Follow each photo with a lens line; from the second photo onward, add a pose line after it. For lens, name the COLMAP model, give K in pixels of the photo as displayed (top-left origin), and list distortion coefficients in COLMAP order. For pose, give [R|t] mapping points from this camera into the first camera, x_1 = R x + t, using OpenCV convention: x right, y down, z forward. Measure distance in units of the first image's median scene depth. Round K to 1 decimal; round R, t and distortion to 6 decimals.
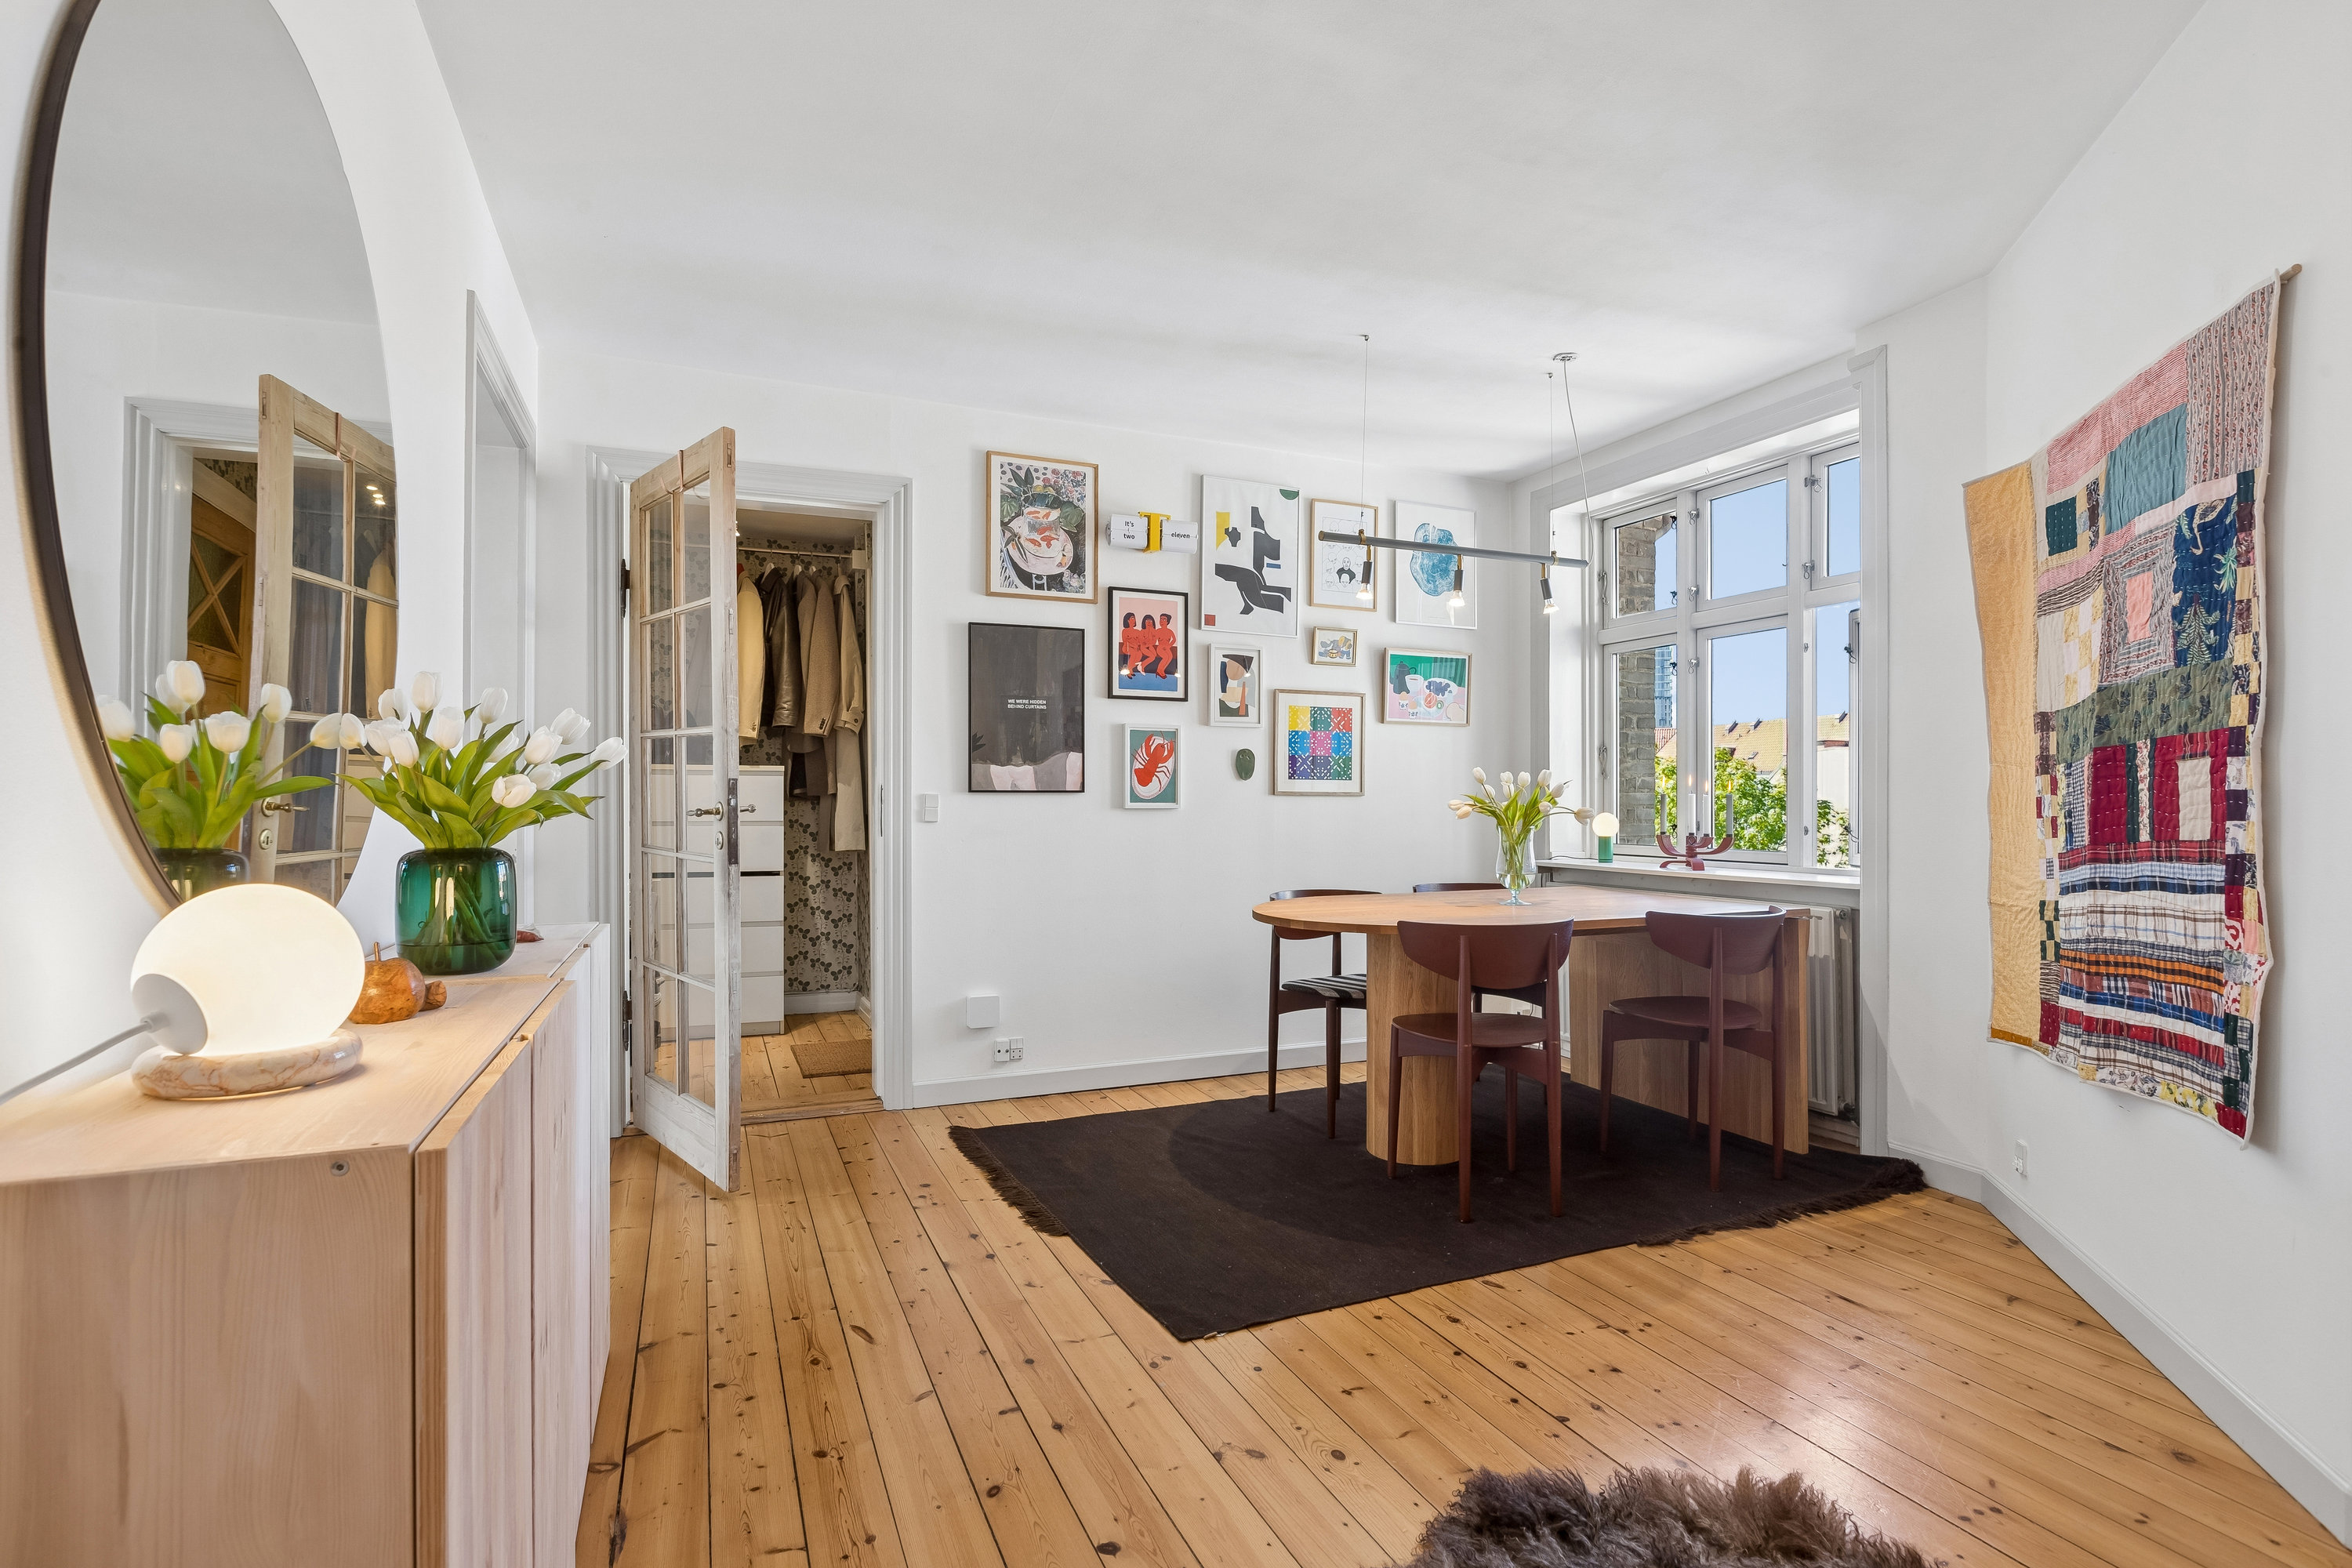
lens RADIAL K [[1148.6, 0, 1180.0], [0, 1148.6, 799.9], [0, 0, 1]] dist [-0.001010, -0.000973]
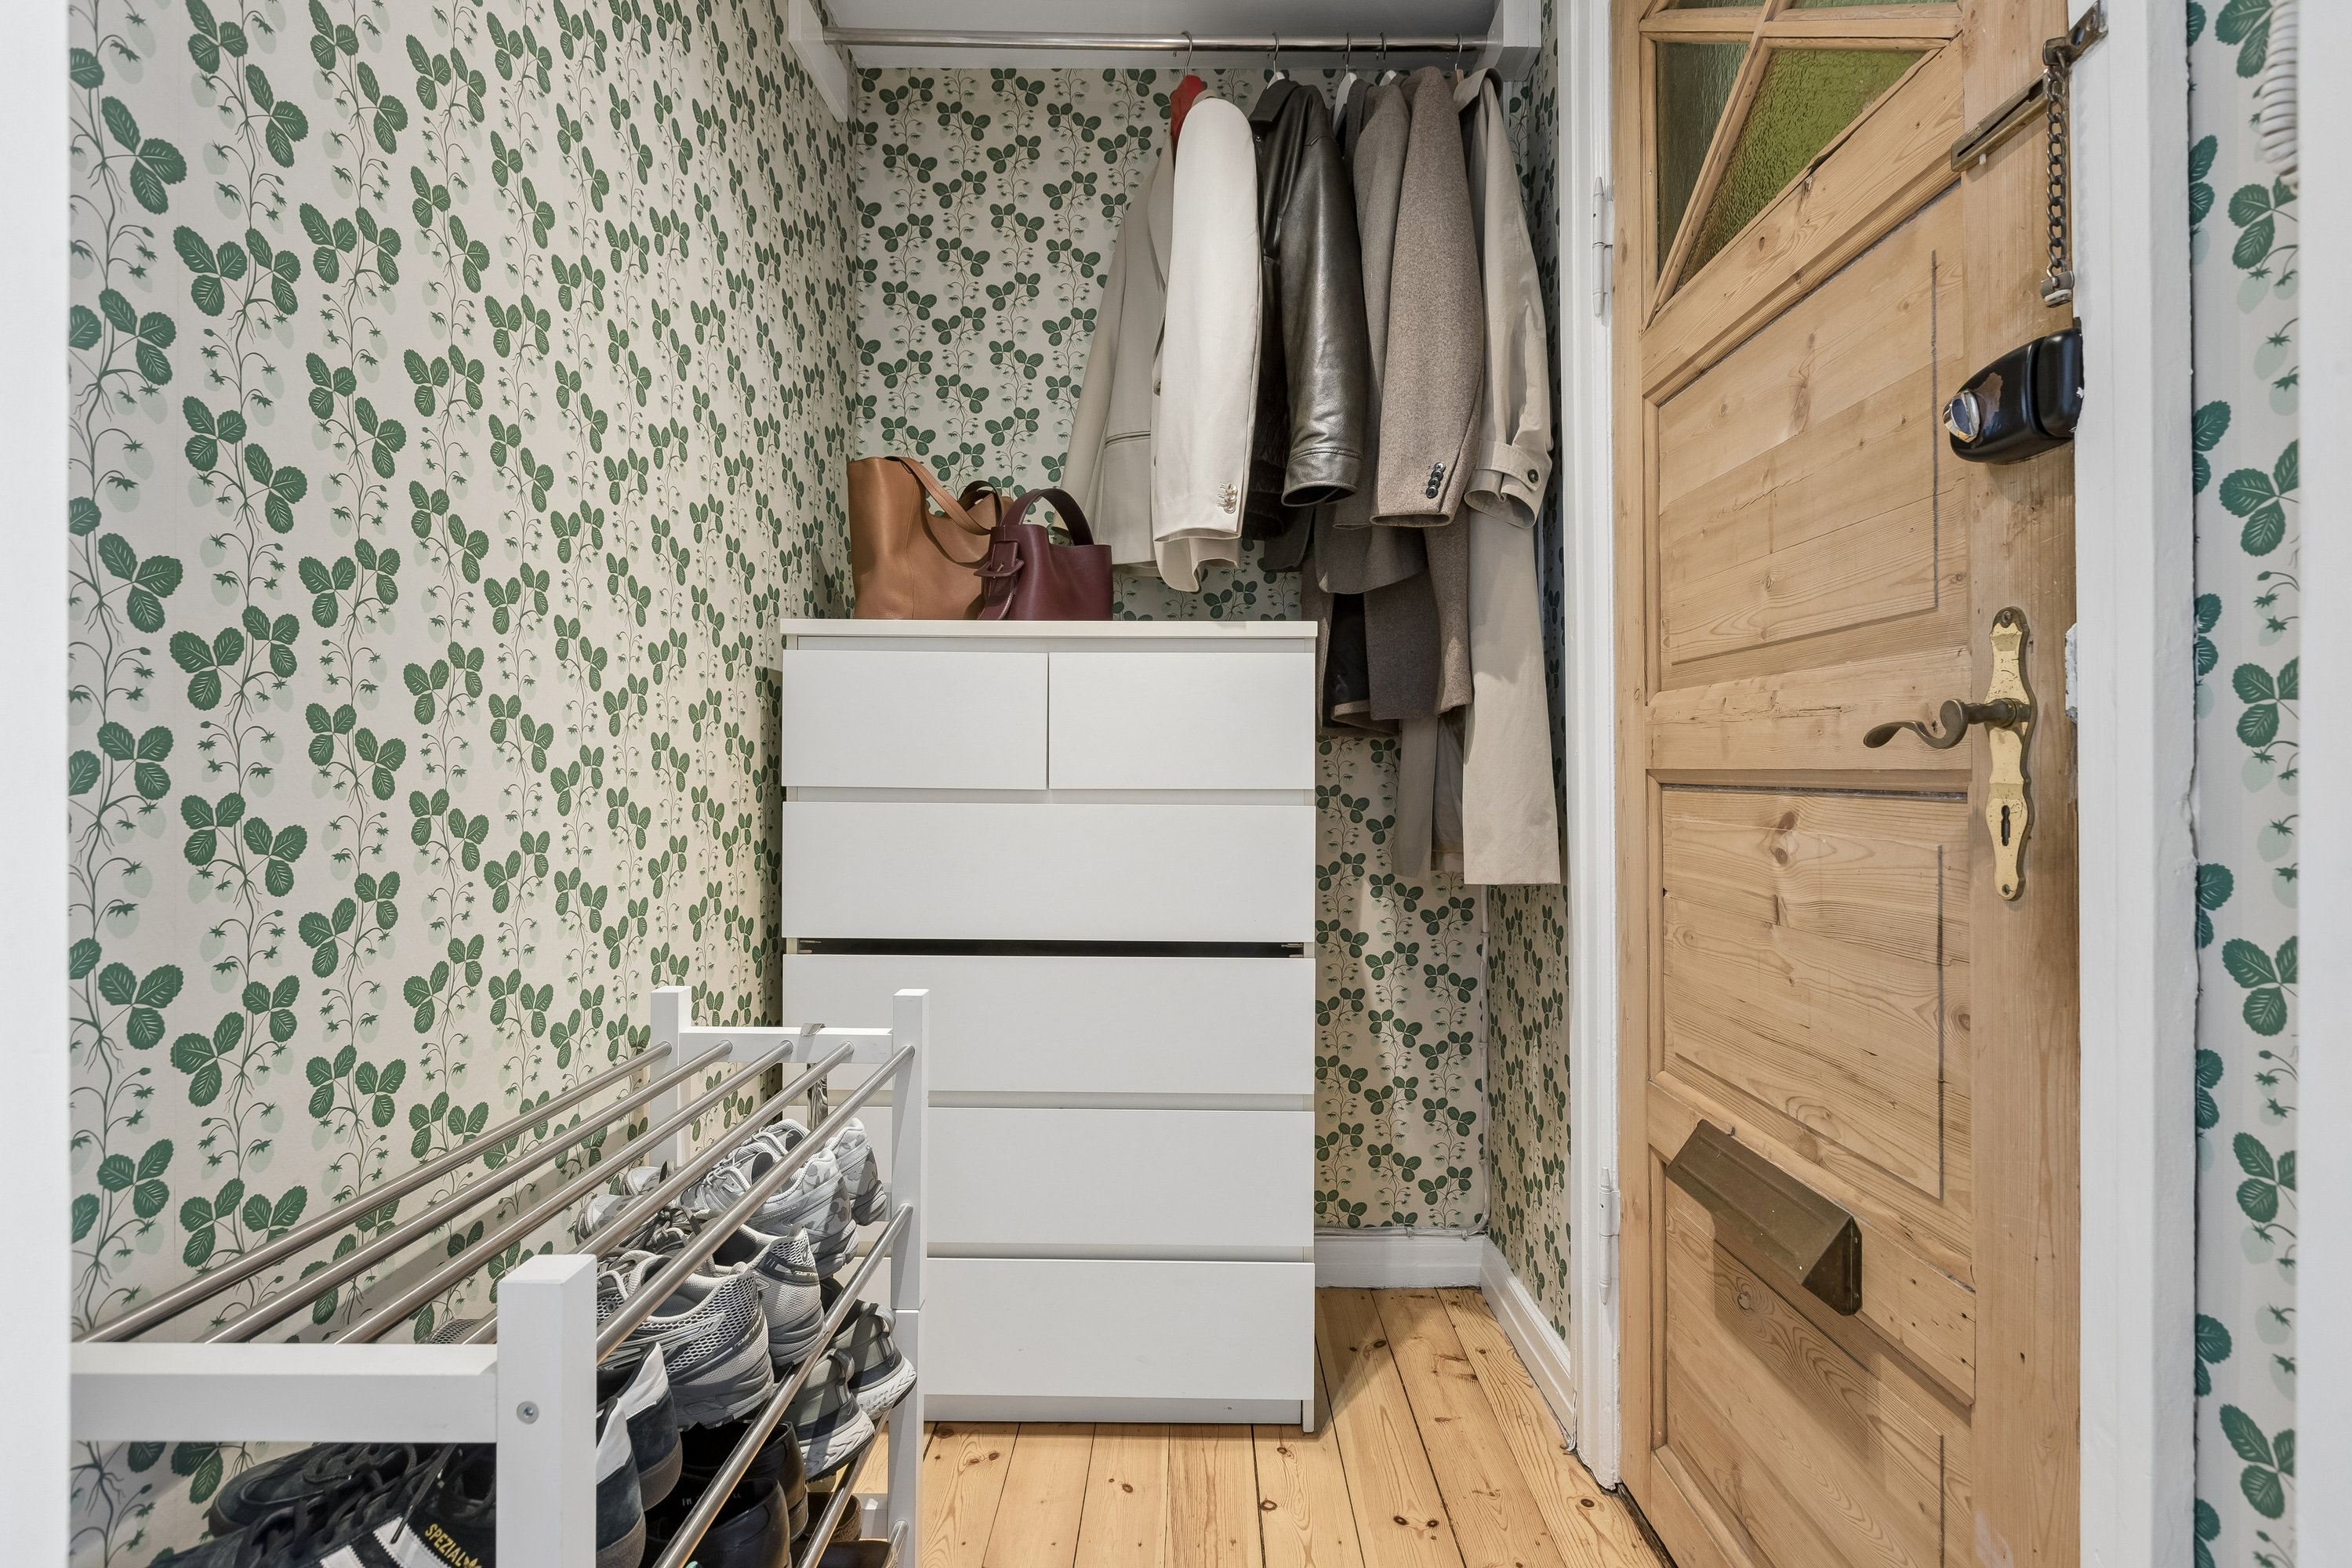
lens RADIAL K [[1113.8, 0, 1176.0], [0, 1113.8, 784.0], [0, 0, 1]] dist [-0.001162, -0.000170]
pose [[0.914635, 0.005168, -0.404247, -0.343802], [-0.001153, 0.999948, 0.010174, 0.018359], [0.404279, -0.008839, 0.914593, 0.942660]]
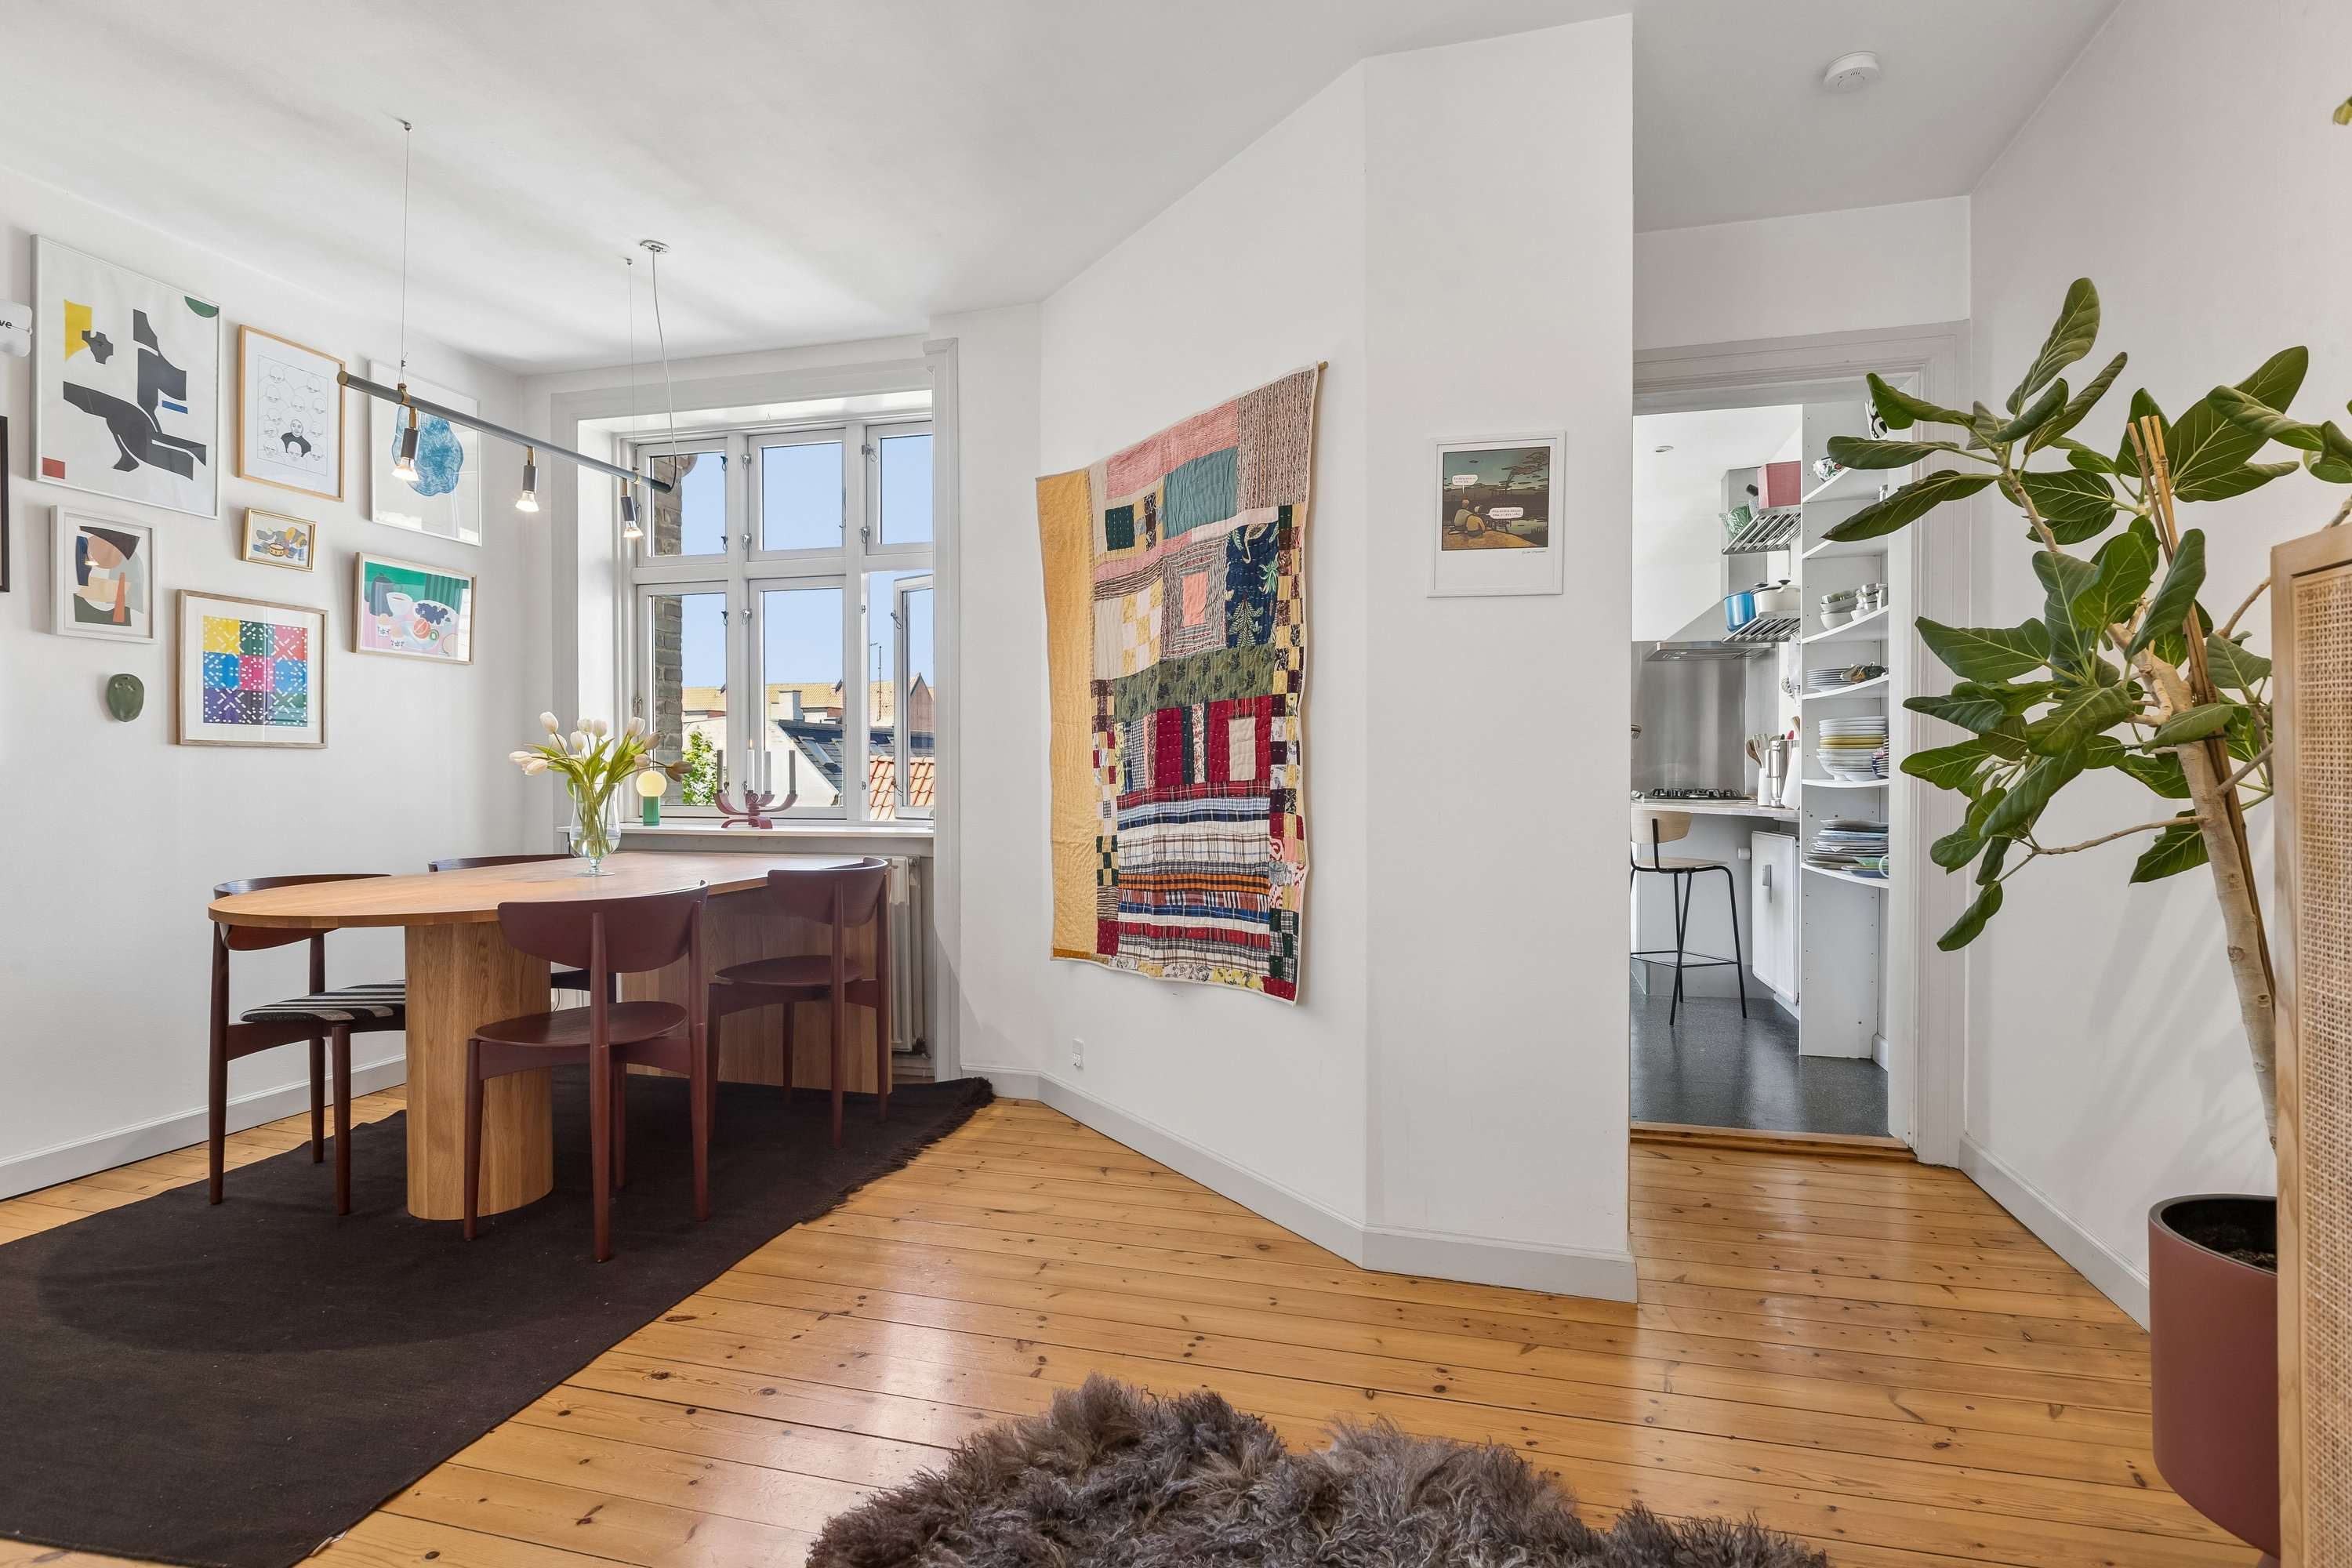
lens RADIAL K [[1176.7, 0, 1176.0], [0, 1176.7, 784.0], [0, 0, 1]] dist [-0.000821, 0.000301]
pose [[0.617225, -0.009729, 0.786727, -0.118401], [-0.000184, 0.999922, 0.012510, 0.011771], [-0.786787, -0.007866, 0.617175, 0.119787]]
